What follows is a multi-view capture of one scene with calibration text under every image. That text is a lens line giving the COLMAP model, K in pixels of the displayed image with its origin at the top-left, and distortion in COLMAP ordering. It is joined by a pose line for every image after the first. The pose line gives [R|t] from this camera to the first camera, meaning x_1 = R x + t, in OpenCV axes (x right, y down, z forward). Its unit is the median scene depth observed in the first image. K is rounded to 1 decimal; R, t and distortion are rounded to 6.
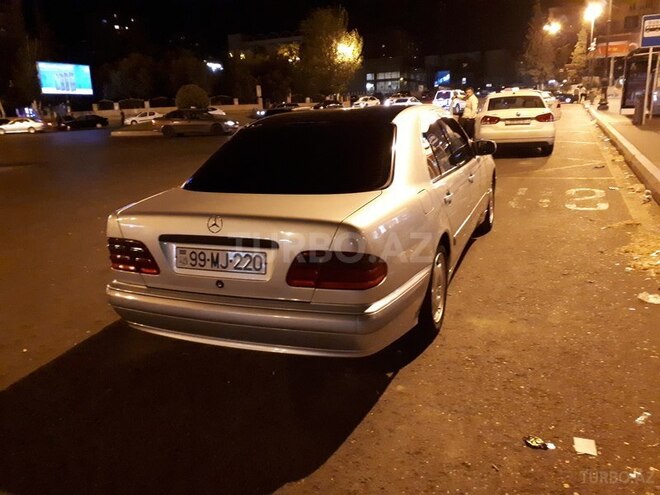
lens RADIAL K [[534.2, 0, 330.0], [0, 534.2, 247.5], [0, 0, 1]] dist [0.006735, -0.003131]
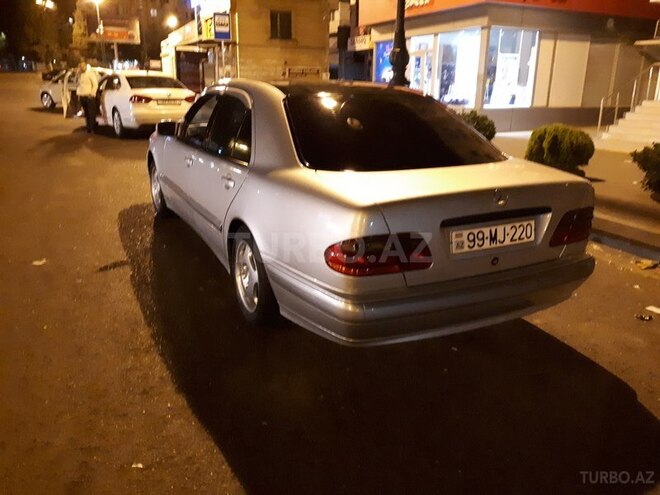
lens RADIAL K [[534.2, 0, 330.0], [0, 534.2, 247.5], [0, 0, 1]] dist [0.006735, -0.003131]
pose [[0.640635, -0.169646, 0.748871, -0.138750], [0.146901, 0.984352, 0.097322, -0.011542], [-0.753663, 0.047662, 0.655531, 0.072718]]
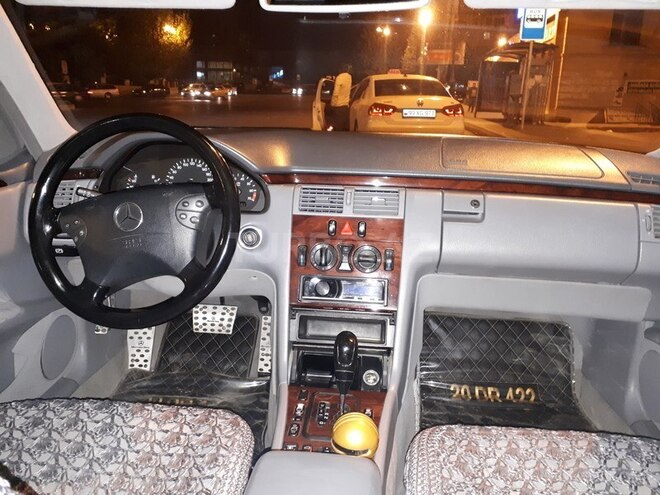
lens RADIAL K [[534.2, 0, 330.0], [0, 534.2, 247.5], [0, 0, 1]] dist [0.006735, -0.003131]
pose [[0.952736, -0.016640, 0.303344, 0.010221], [0.014076, 0.999844, 0.010638, -0.036587], [-0.303474, -0.005866, 0.952822, 0.197576]]
